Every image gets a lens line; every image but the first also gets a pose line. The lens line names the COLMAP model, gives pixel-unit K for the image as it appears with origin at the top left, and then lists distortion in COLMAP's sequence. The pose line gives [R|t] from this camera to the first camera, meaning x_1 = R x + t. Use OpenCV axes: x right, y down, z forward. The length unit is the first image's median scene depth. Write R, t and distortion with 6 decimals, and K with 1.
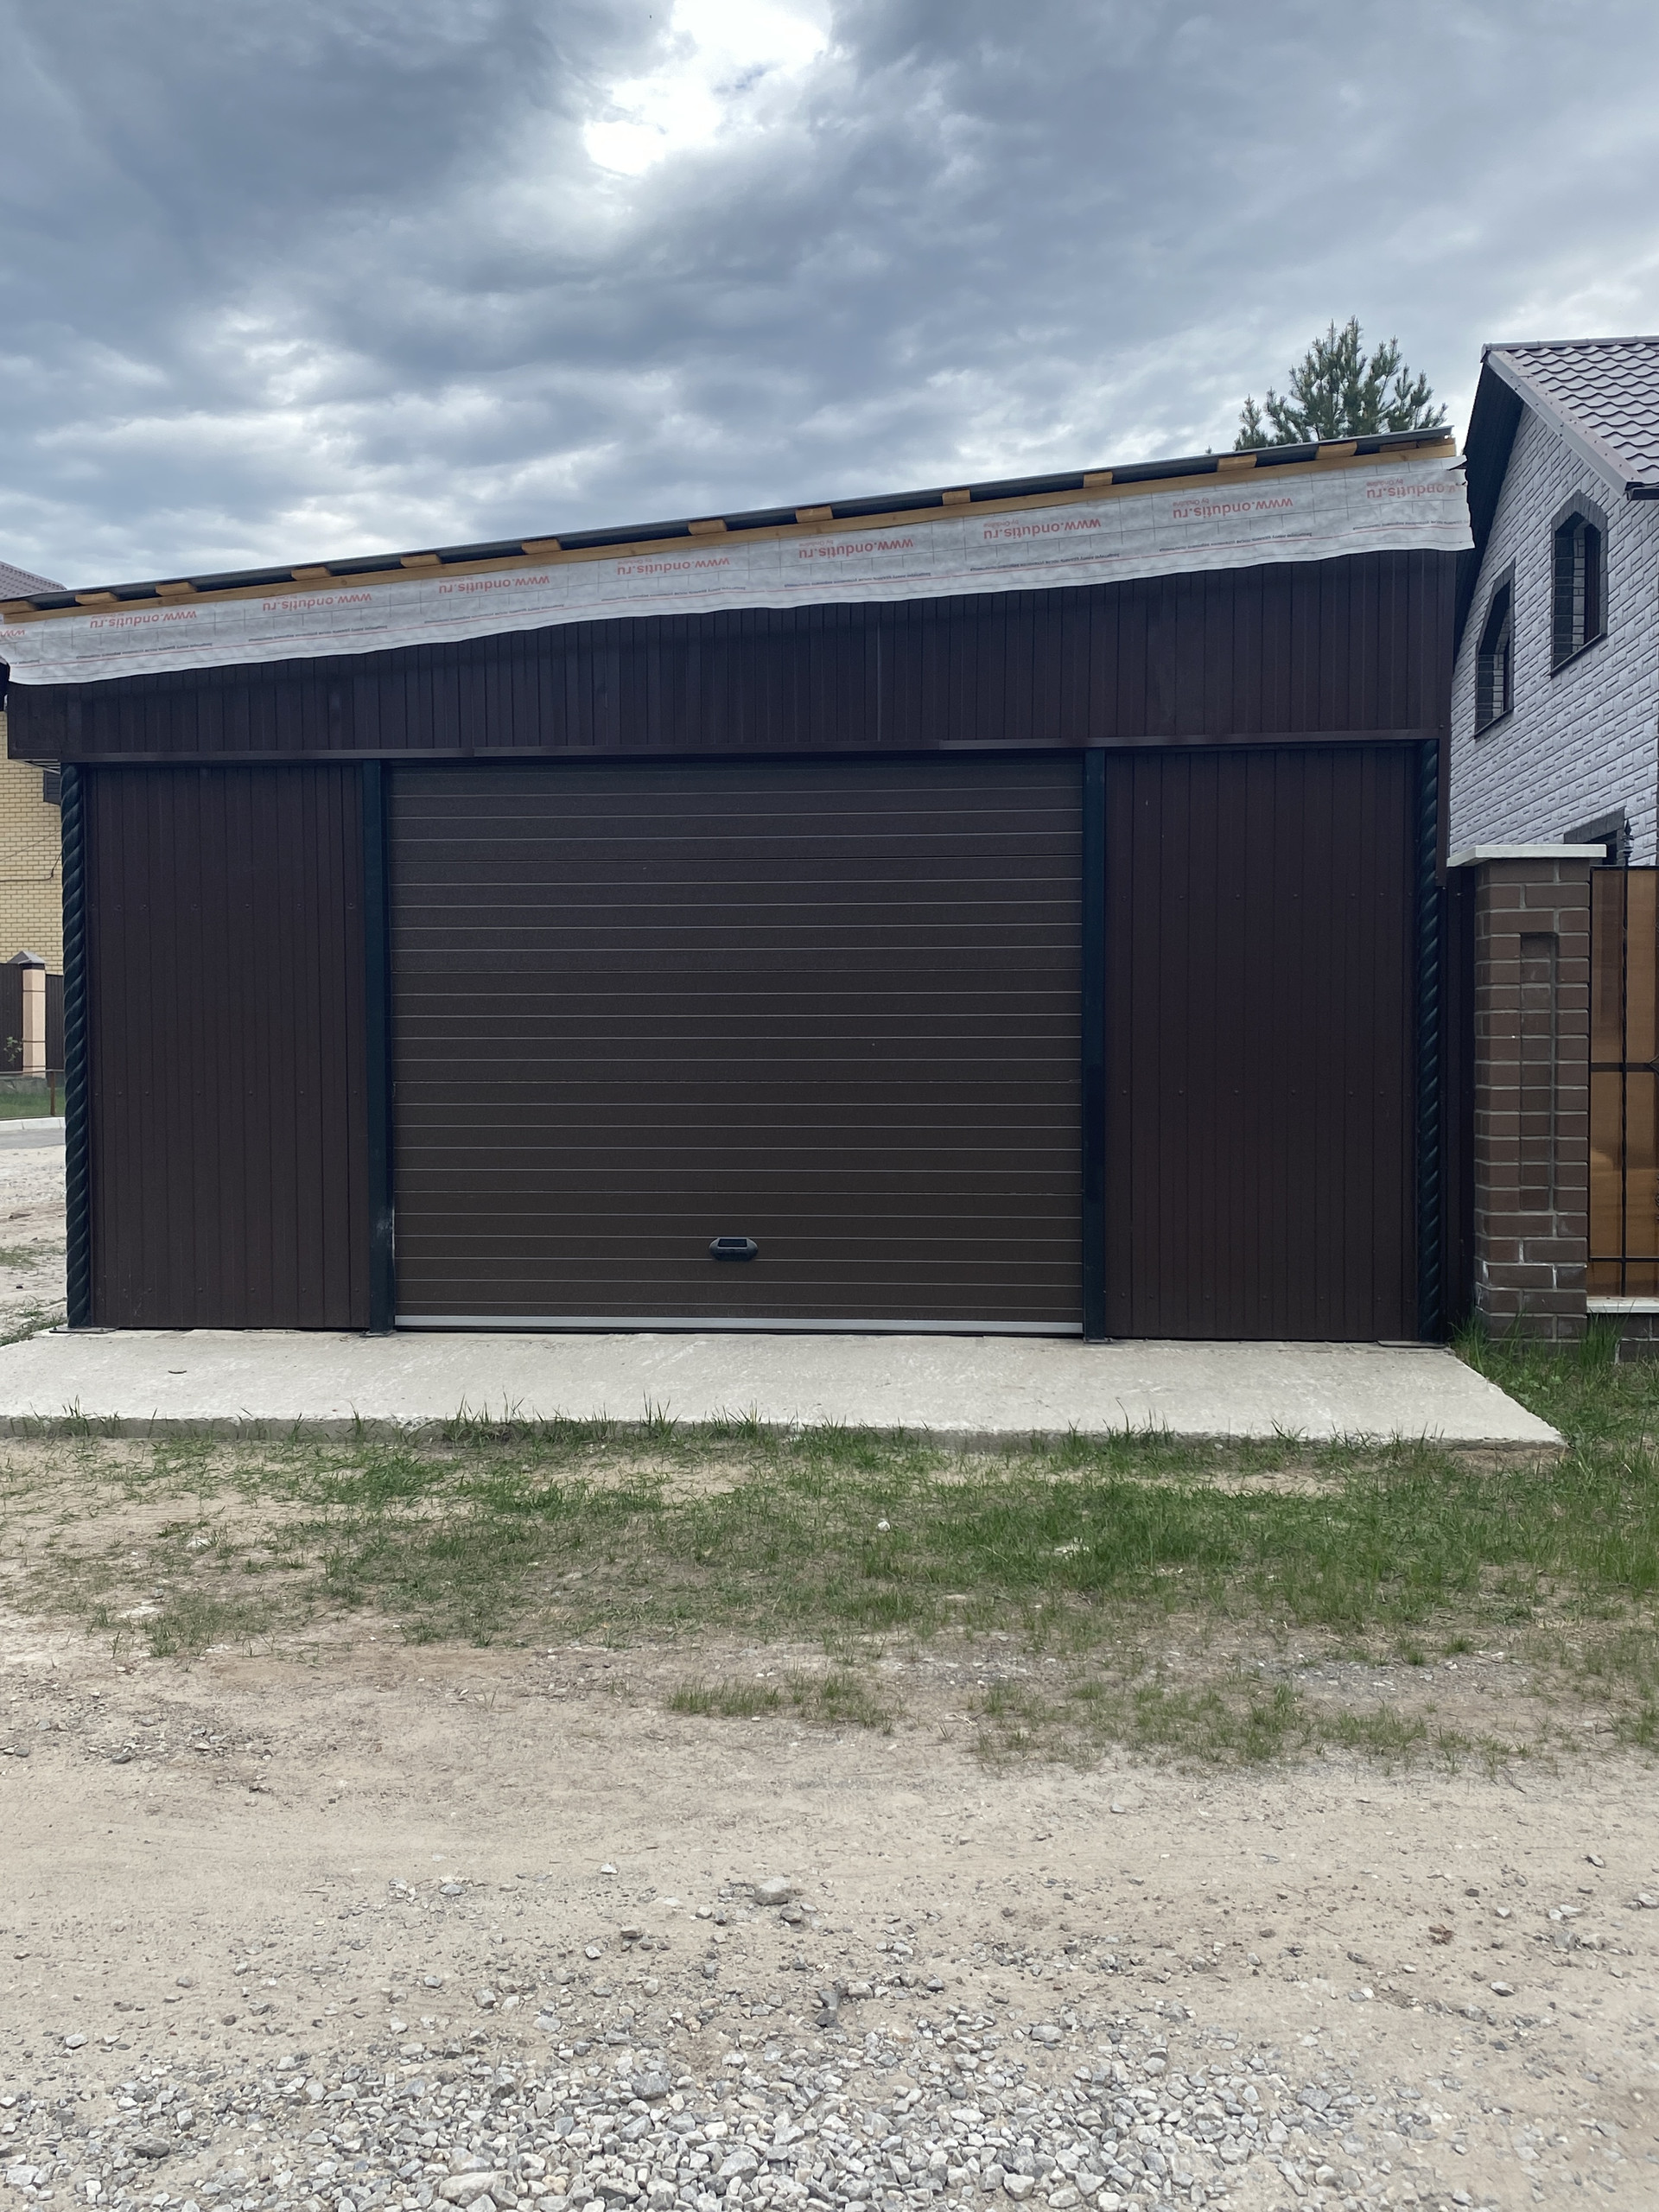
lens RADIAL K [[2039.9, 0, 807.8], [0, 2039.9, 1093.4], [0, 0, 1]] dist [0.038291, 0.000000]
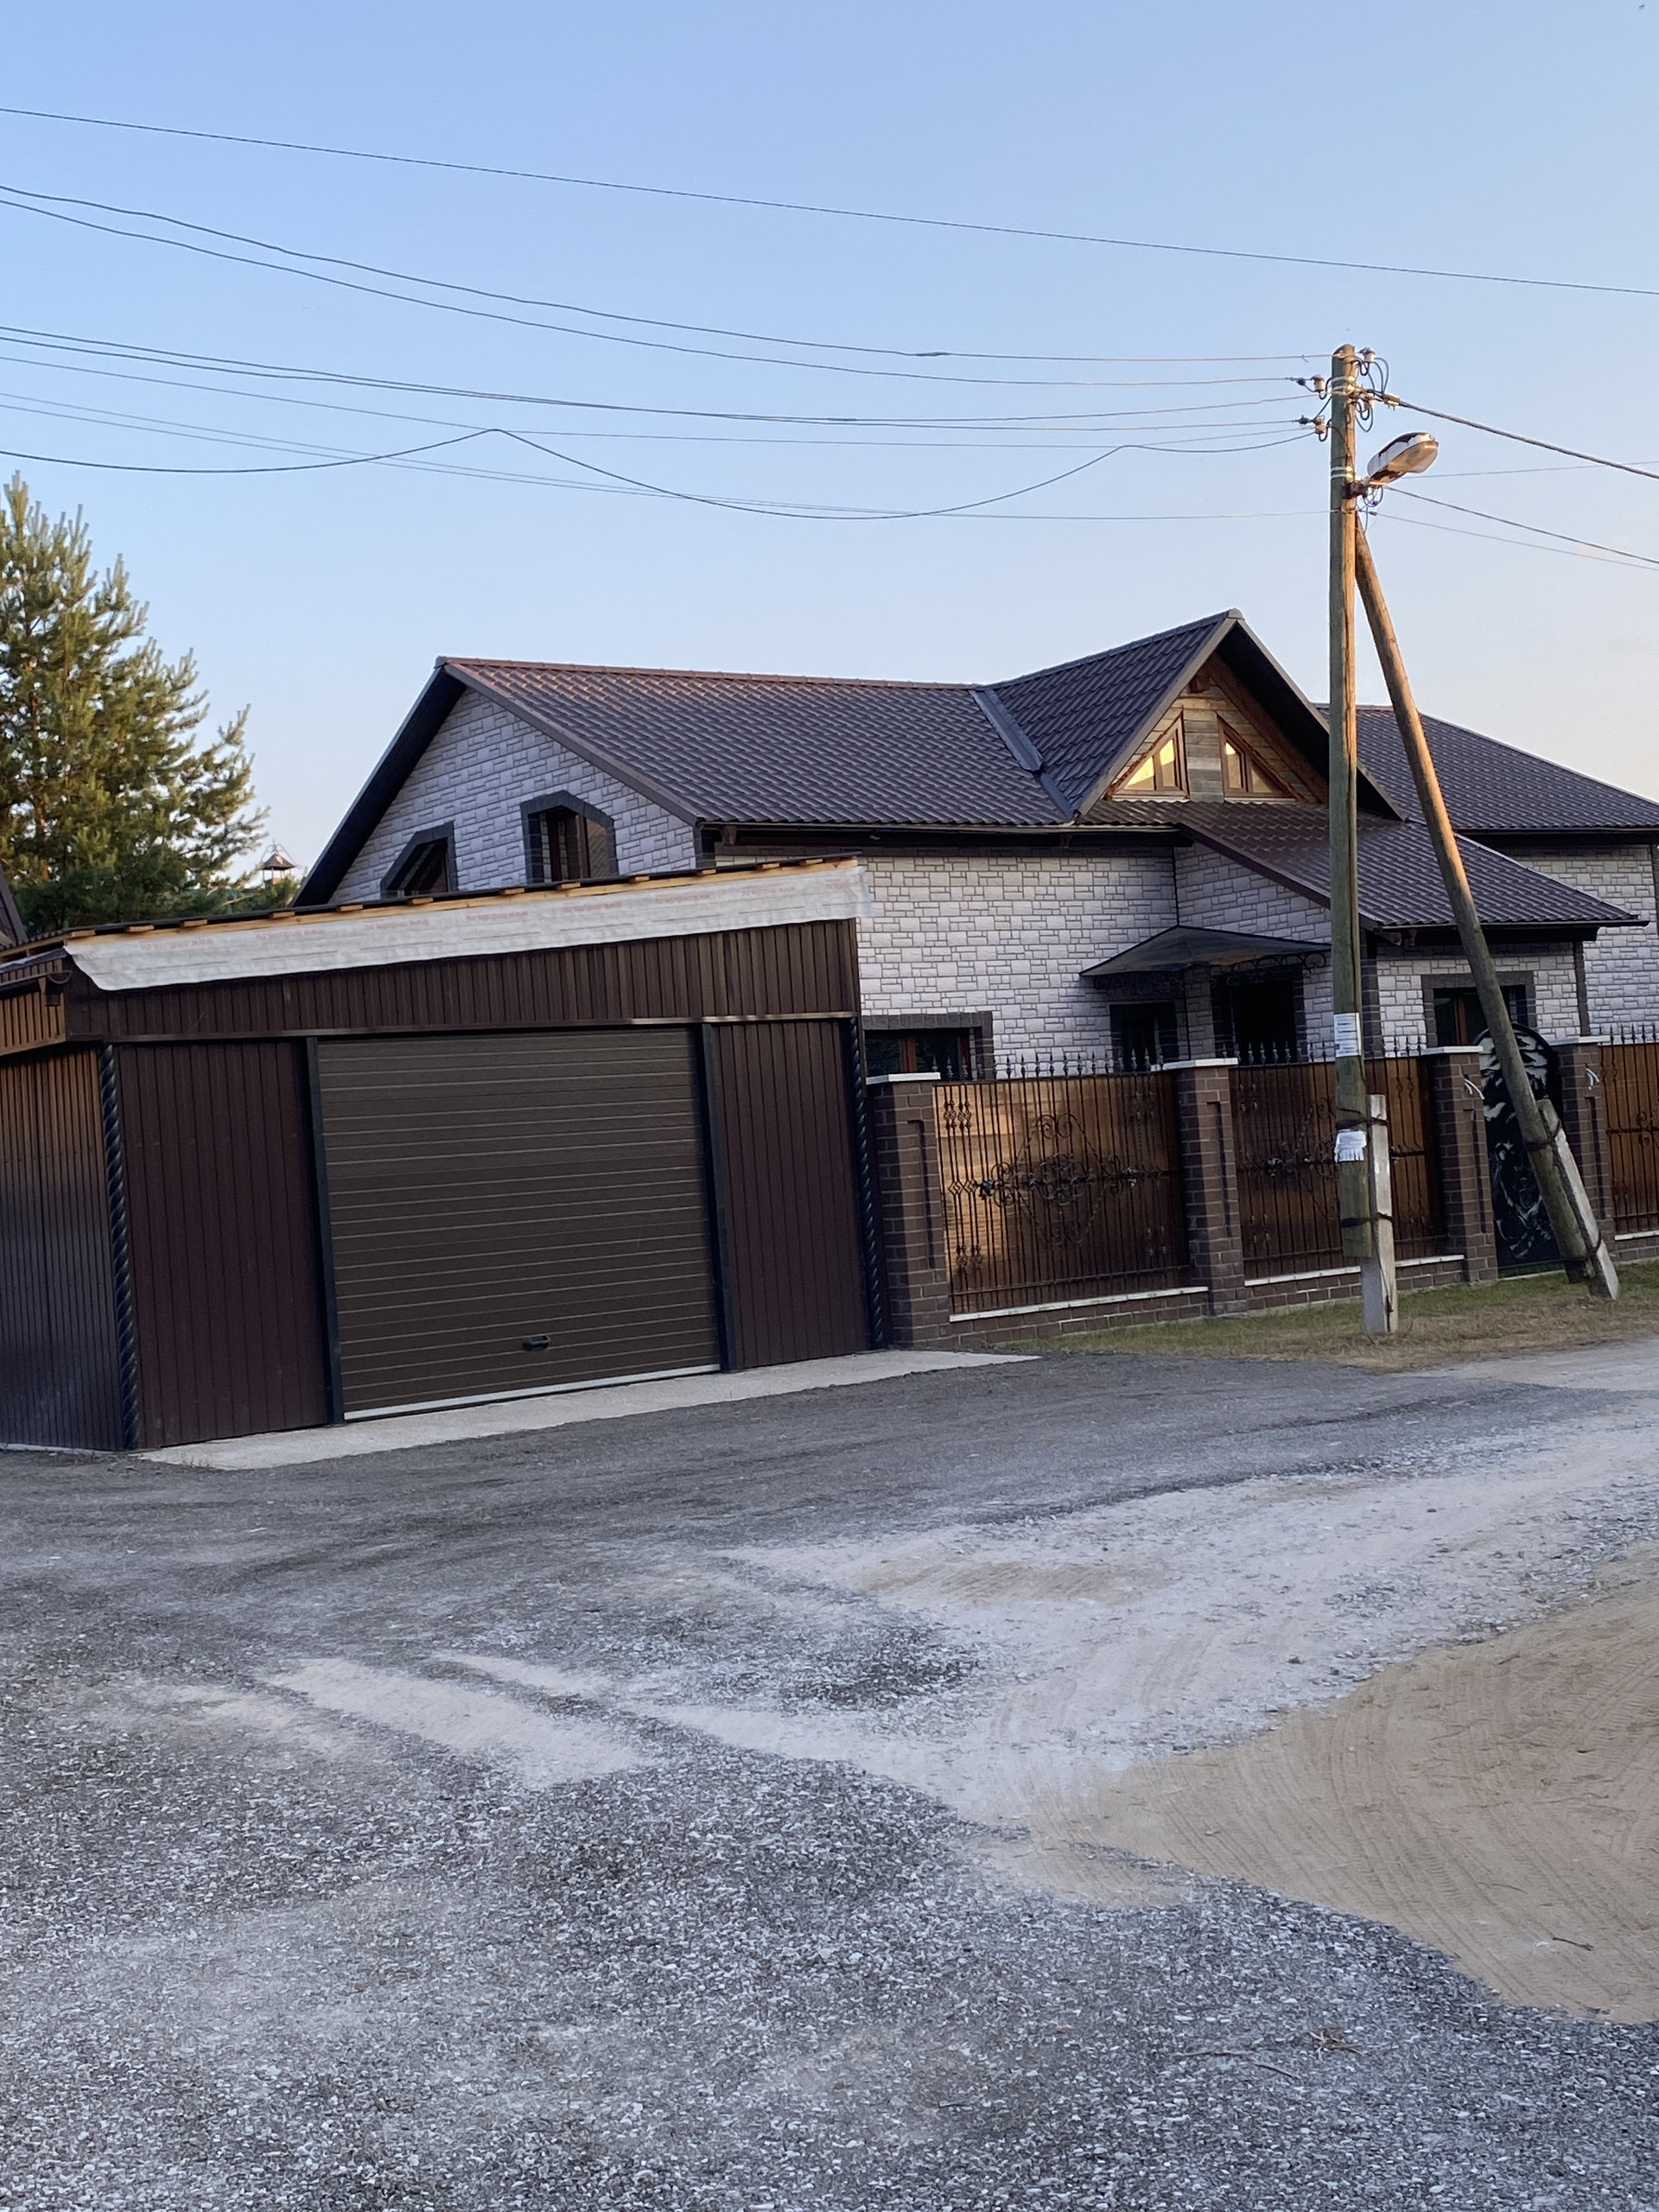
lens RADIAL K [[2807.8, 0, 826.4], [0, 2807.8, 1089.6], [0, 0, 1]] dist [0.130933, 0.000000]
pose [[0.723412, -0.031663, 0.689690, -1.380198], [0.092519, 0.994384, -0.051391, 0.015840], [-0.684190, 0.100986, 0.722278, -0.745781]]
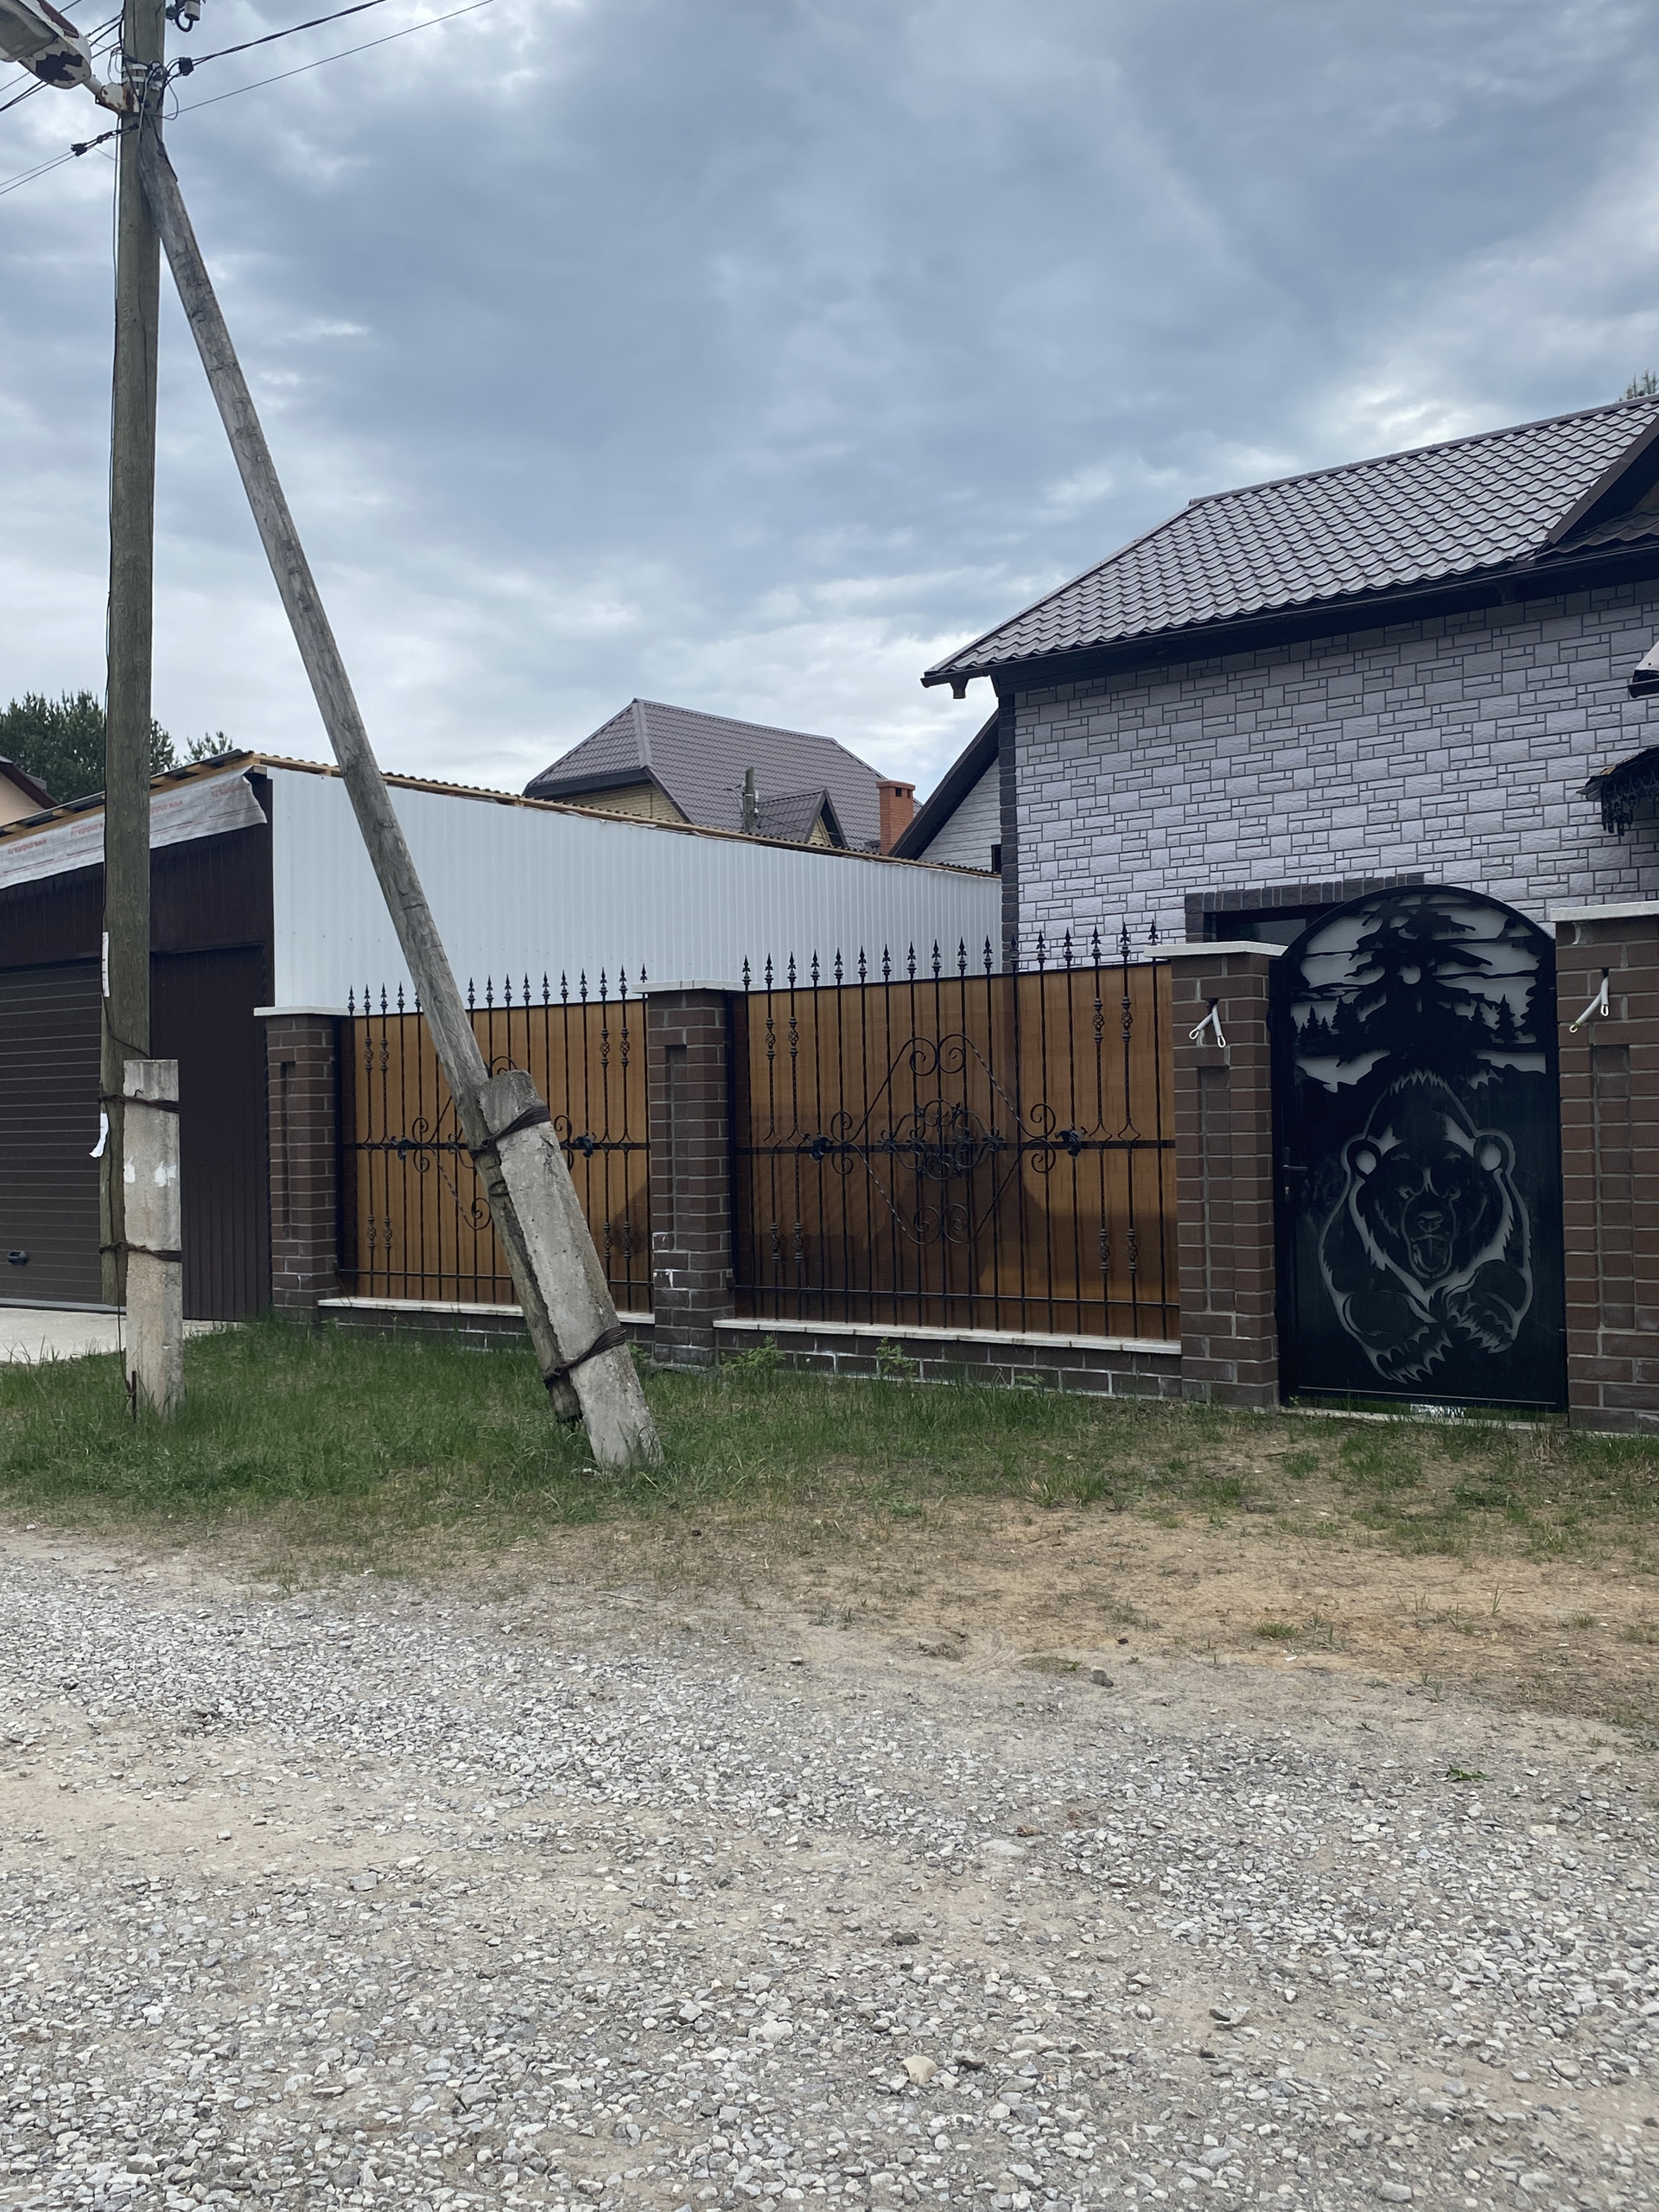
lens RADIAL K [[2039.9, 0, 831.0], [0, 2039.9, 1104.5], [0, 0, 1]] dist [0.038291, 0.000000]
pose [[0.861306, -0.014782, -0.507871, 1.423827], [0.001987, 0.999667, -0.025726, -0.005393], [0.508083, 0.021149, 0.861049, -0.126762]]
